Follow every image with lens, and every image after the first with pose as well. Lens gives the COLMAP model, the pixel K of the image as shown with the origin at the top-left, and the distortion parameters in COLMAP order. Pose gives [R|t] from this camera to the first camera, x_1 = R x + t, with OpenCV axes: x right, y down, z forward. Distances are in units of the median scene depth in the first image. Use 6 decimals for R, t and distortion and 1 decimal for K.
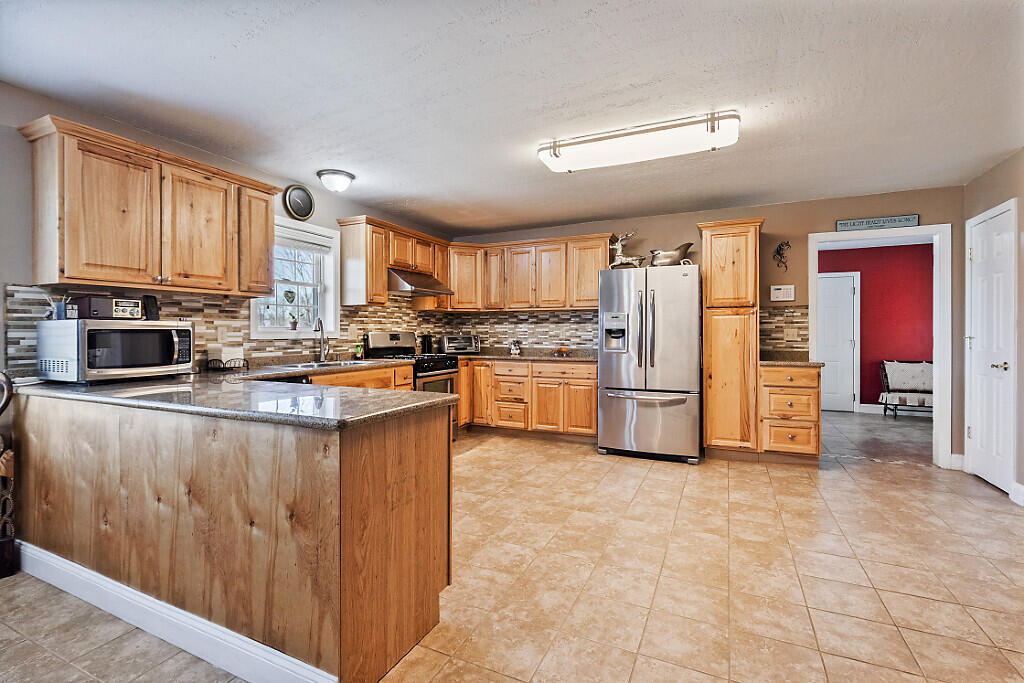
lens RADIAL K [[461.8, 0, 508.1], [0, 461.8, 334.6], [0, 0, 1]] dist [-0.000612, -0.001305]
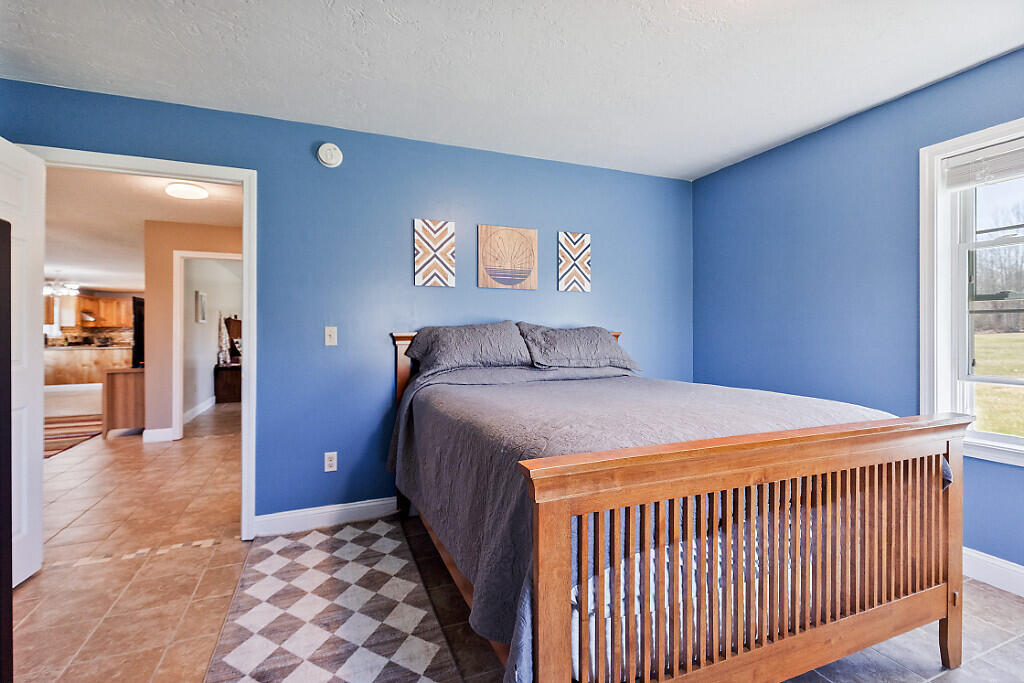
lens RADIAL K [[461.8, 0, 518.5], [0, 461.8, 328.7], [0, 0, 1]] dist [-0.000612, -0.001305]
pose [[0.653482, 0.008129, 0.756899, -0.696715], [0.008422, 0.999802, -0.018009, 0.025394], [-0.756895, 0.018143, 0.653284, -2.955126]]
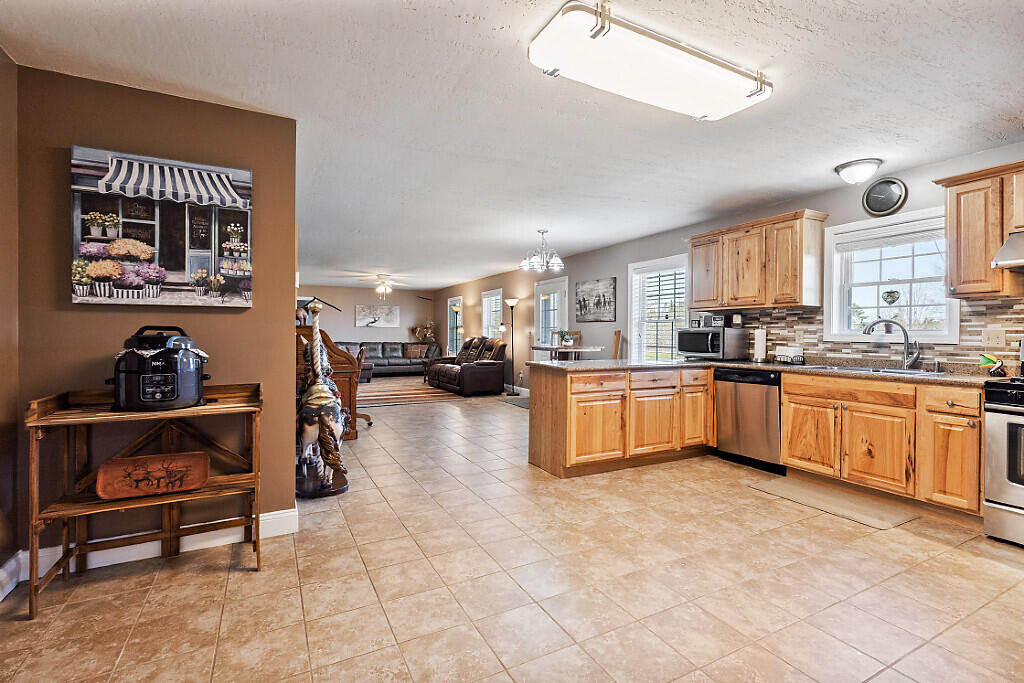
lens RADIAL K [[461.8, 0, 507.4], [0, 461.8, 337.6], [0, 0, 1]] dist [-0.000612, -0.001305]
pose [[-0.604016, 0.004275, -0.796961, 0.752311], [-0.010536, 0.999855, 0.013349, -0.005038], [0.796903, 0.016460, -0.603883, 0.958527]]
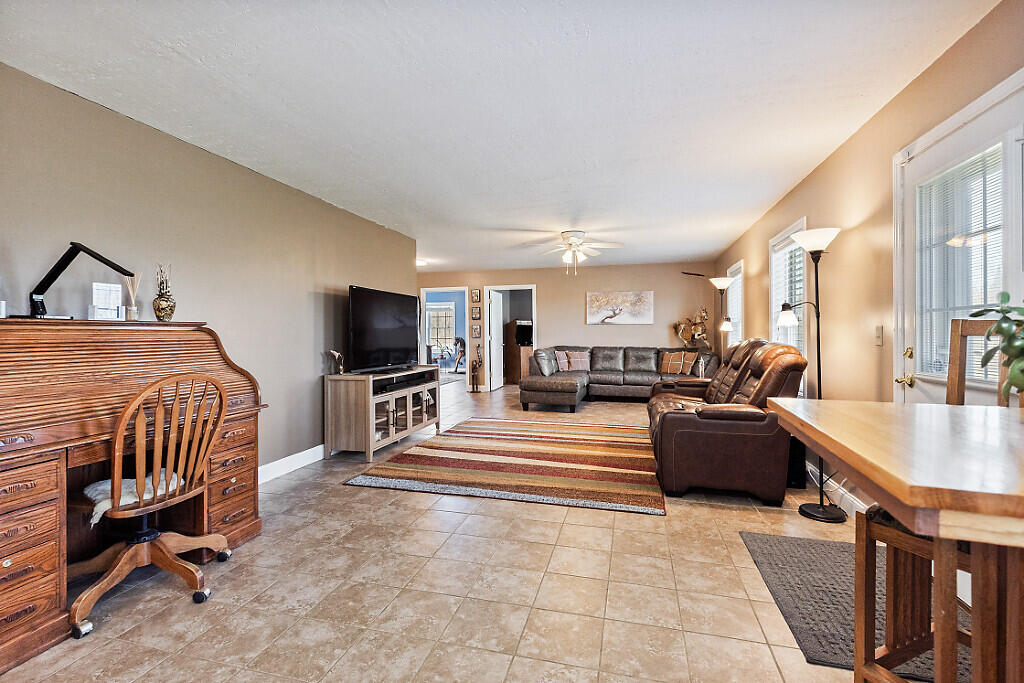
lens RADIAL K [[461.8, 0, 511.3], [0, 461.8, 321.2], [0, 0, 1]] dist [-0.000612, -0.001305]
pose [[-0.982525, -0.001687, -0.186125, -0.412746], [0.001699, 0.999836, -0.018032, -0.001650], [0.186125, -0.018033, -0.982361, 0.274917]]
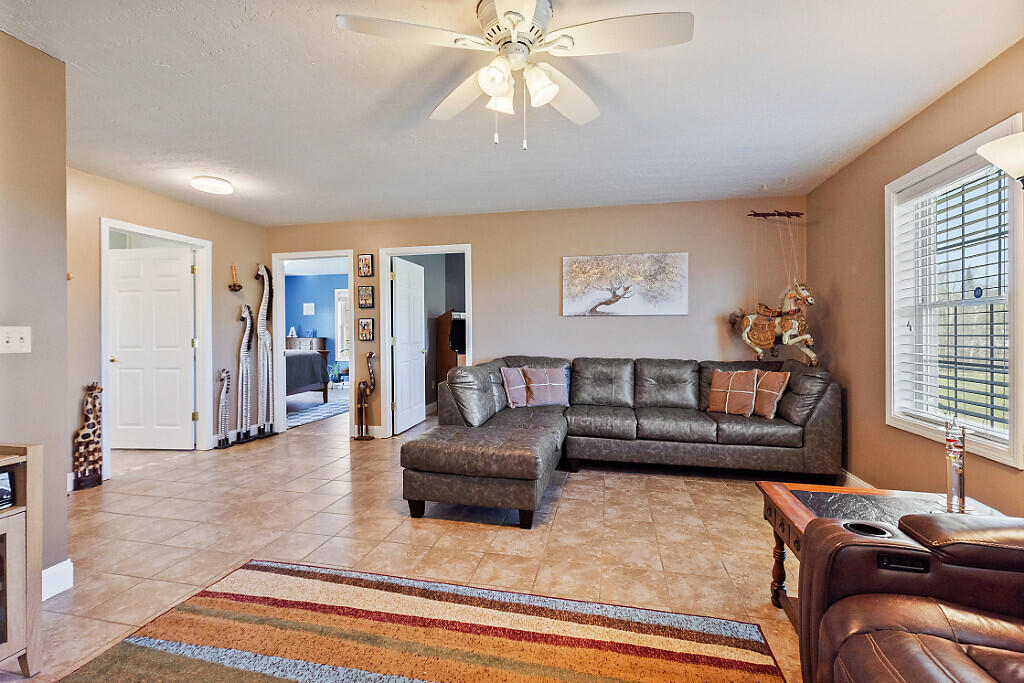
lens RADIAL K [[461.8, 0, 512.6], [0, 461.8, 332.8], [0, 0, 1]] dist [-0.000612, -0.001305]
pose [[-0.971640, 0.003569, -0.236440, -0.775490], [0.001746, 0.999967, 0.007919, 0.007560], [0.236460, 0.007282, -0.971614, -0.714200]]
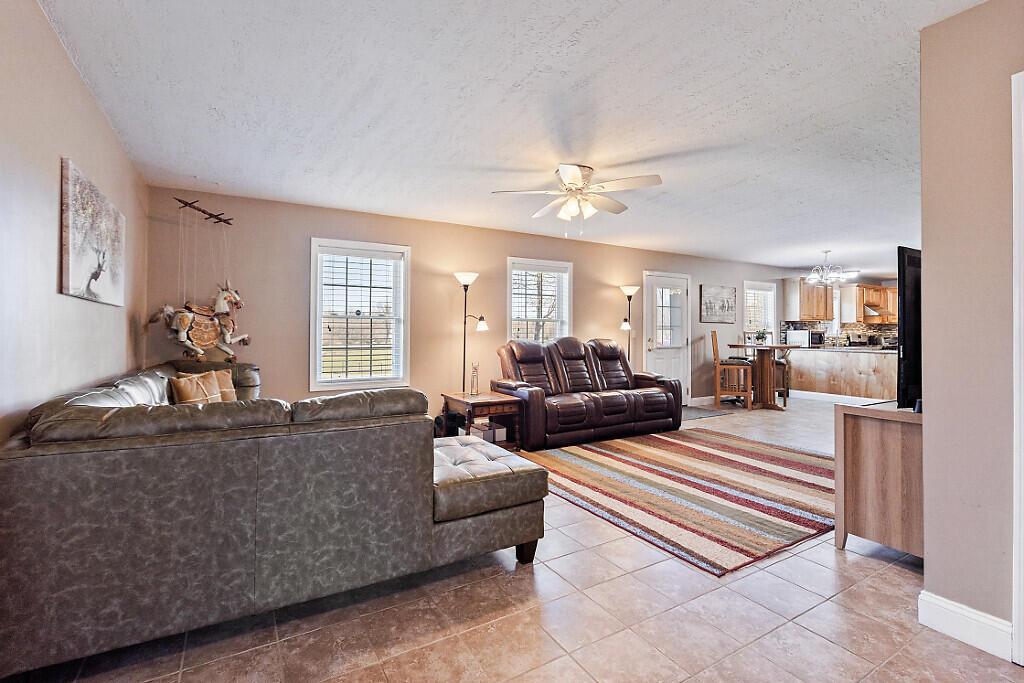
lens RADIAL K [[461.8, 0, 510.6], [0, 461.8, 337.0], [0, 0, 1]] dist [-0.000612, -0.001305]
pose [[0.832471, 0.008900, -0.553997, -0.494295], [-0.008490, 0.999958, 0.003308, 0.015087], [0.554004, 0.001949, 0.832512, -1.960072]]
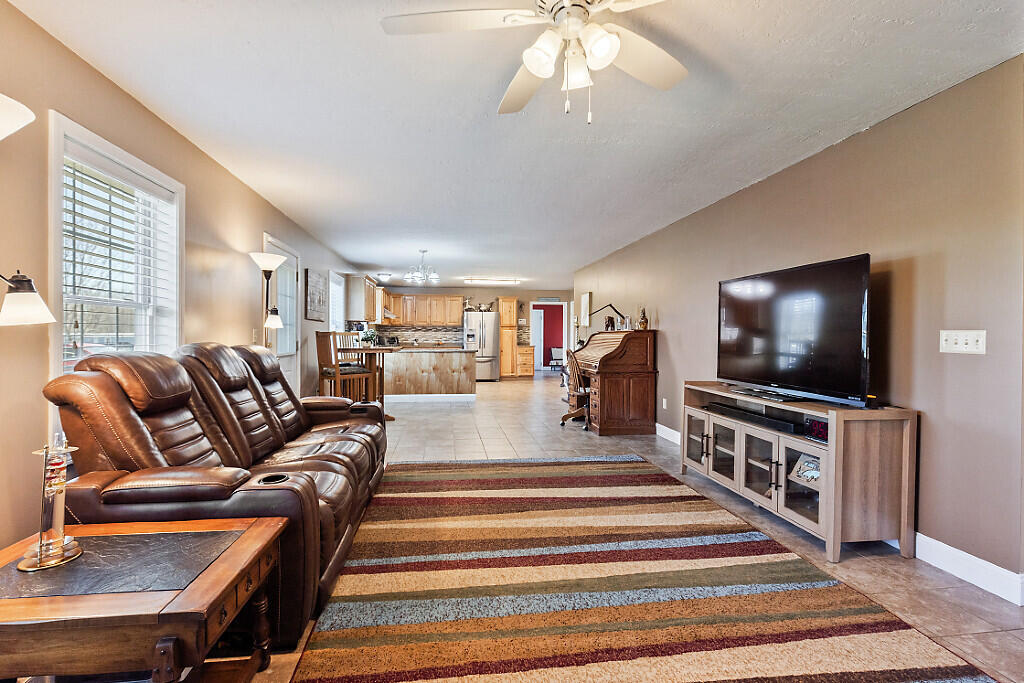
lens RADIAL K [[461.8, 0, 505.5], [0, 461.8, 336.4], [0, 0, 1]] dist [-0.000612, -0.001305]
pose [[0.837096, 0.004063, 0.547040, -1.153054], [-0.001876, 0.999988, -0.004557, 0.012516], [-0.547052, 0.002788, 0.837094, -1.453617]]
